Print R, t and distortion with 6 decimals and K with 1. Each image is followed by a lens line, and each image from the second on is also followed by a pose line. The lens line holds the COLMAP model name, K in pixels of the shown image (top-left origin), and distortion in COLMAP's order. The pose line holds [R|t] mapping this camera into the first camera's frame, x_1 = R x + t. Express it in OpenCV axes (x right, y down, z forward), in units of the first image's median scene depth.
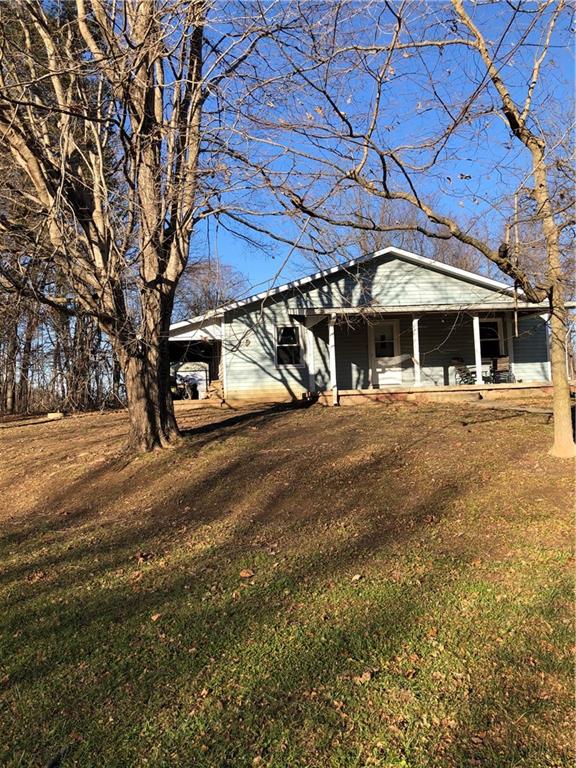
lens RADIAL K [[616.1, 0, 288.1], [0, 616.1, 387.1], [0, 0, 1]] dist [0.019149, -0.006080]
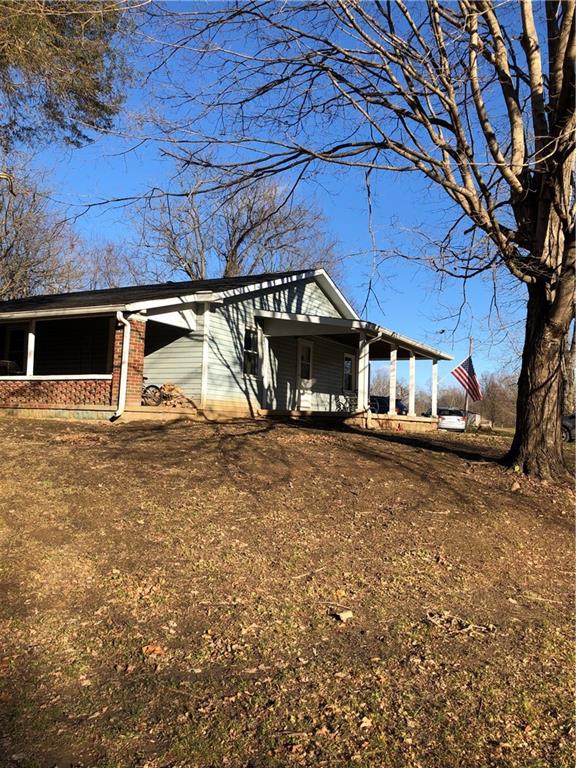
lens RADIAL K [[616.1, 0, 288.7], [0, 616.1, 386.6], [0, 0, 1]] dist [0.019149, -0.006080]
pose [[0.590691, 0.109455, 0.799439, -0.635997], [-0.071324, 0.993961, -0.083388, 0.046249], [-0.803739, -0.007763, 0.594931, 0.453263]]
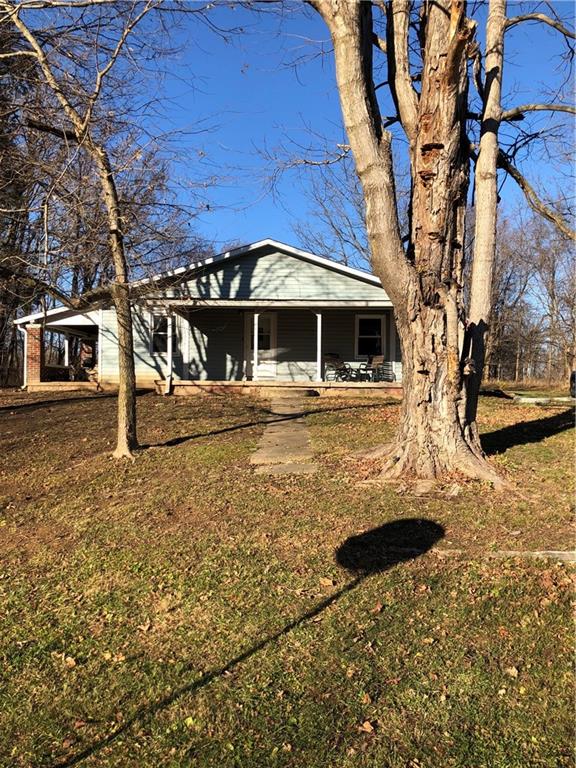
lens RADIAL K [[616.1, 0, 288.8], [0, 616.1, 389.3], [0, 0, 1]] dist [0.019149, -0.006080]
pose [[0.991943, 0.054141, -0.114531, 0.326803], [-0.050959, 0.998234, 0.030537, -0.017240], [0.115982, -0.024455, 0.992950, 0.003622]]
